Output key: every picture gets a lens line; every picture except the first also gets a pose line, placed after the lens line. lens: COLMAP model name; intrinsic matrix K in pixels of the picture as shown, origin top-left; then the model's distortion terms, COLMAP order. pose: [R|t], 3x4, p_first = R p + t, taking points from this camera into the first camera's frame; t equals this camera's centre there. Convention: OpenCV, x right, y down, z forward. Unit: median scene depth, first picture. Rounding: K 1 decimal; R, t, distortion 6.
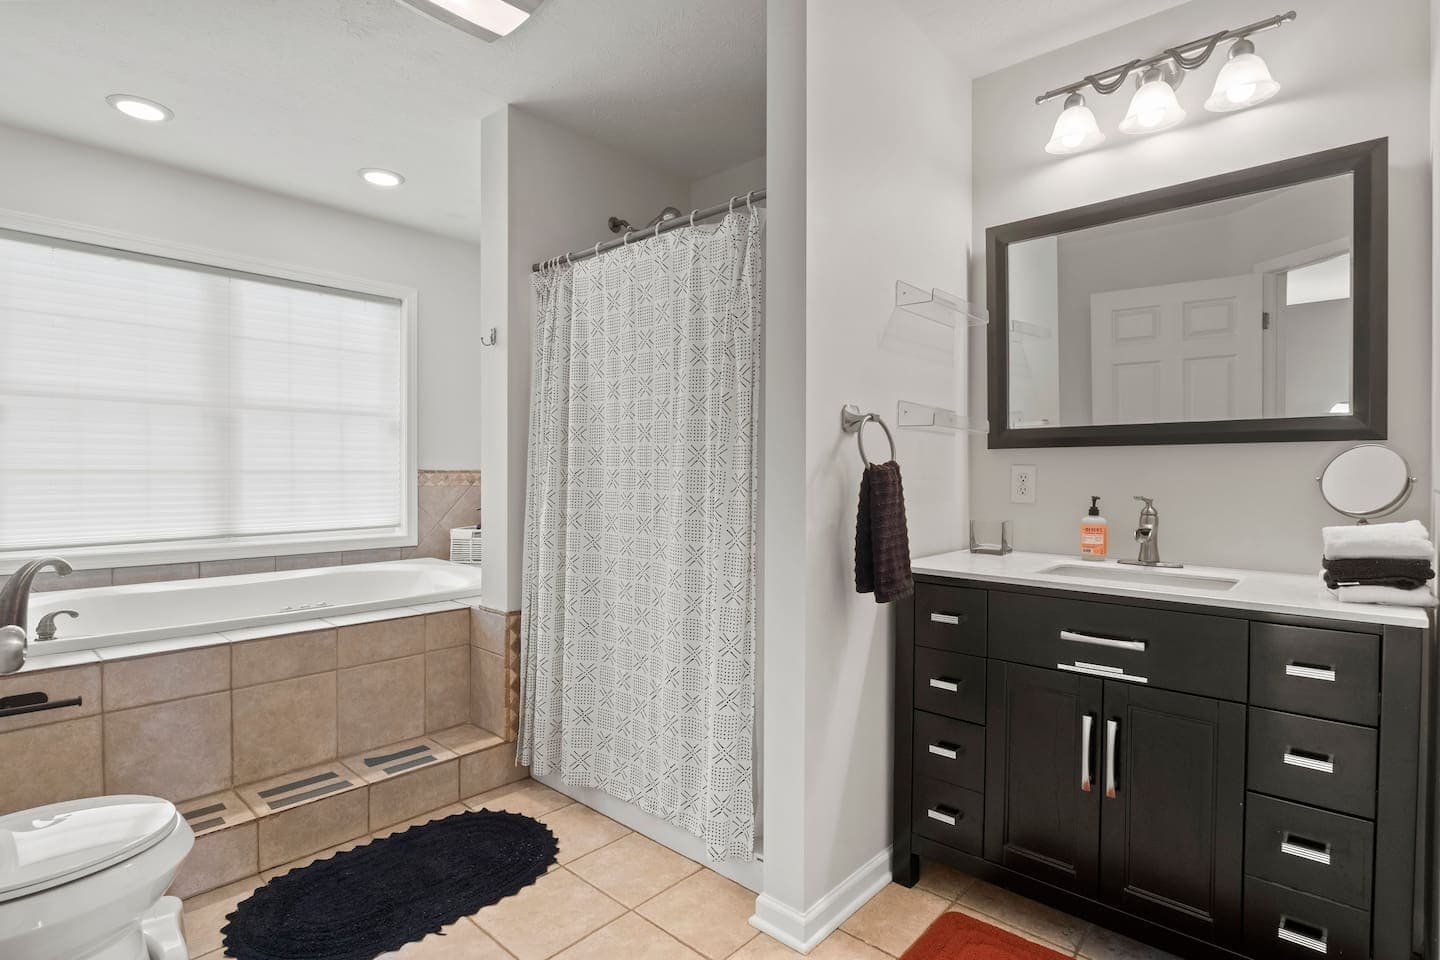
lens RADIAL K [[719.7, 0, 719.2], [0, 719.7, 470.1], [0, 0, 1]] dist [0.001835, 0.000462]
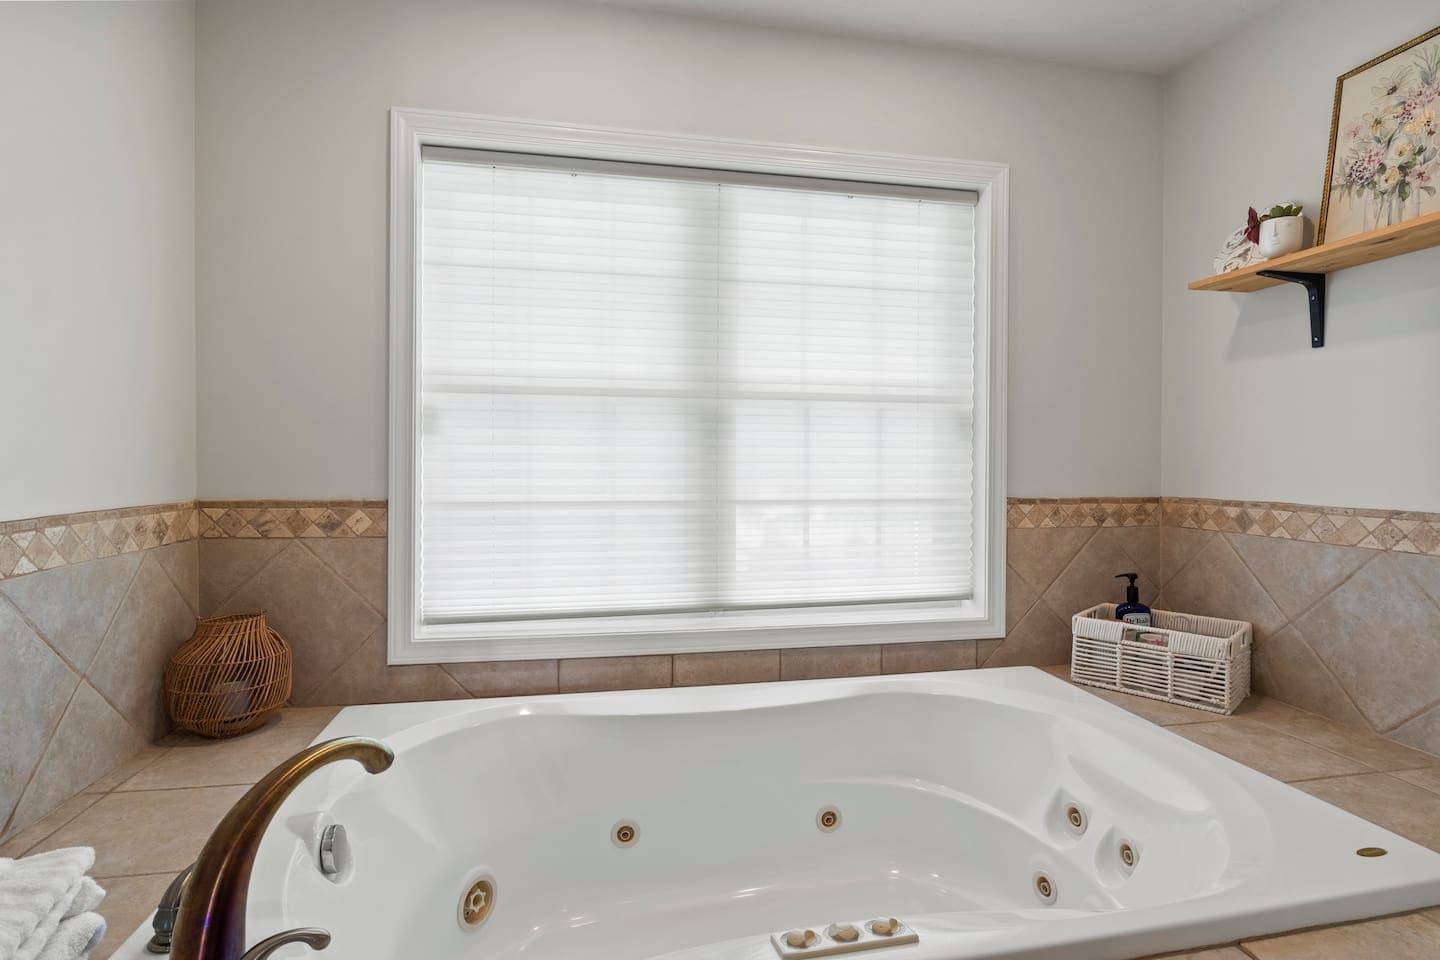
lens RADIAL K [[719.7, 0, 719.2], [0, 719.7, 470.1], [0, 0, 1]] dist [0.001835, 0.000462]
pose [[0.791123, 0.019587, -0.611344, -0.285386], [-0.003378, 0.999612, 0.027655, -0.039749], [0.611648, -0.019813, 0.790882, 0.483660]]
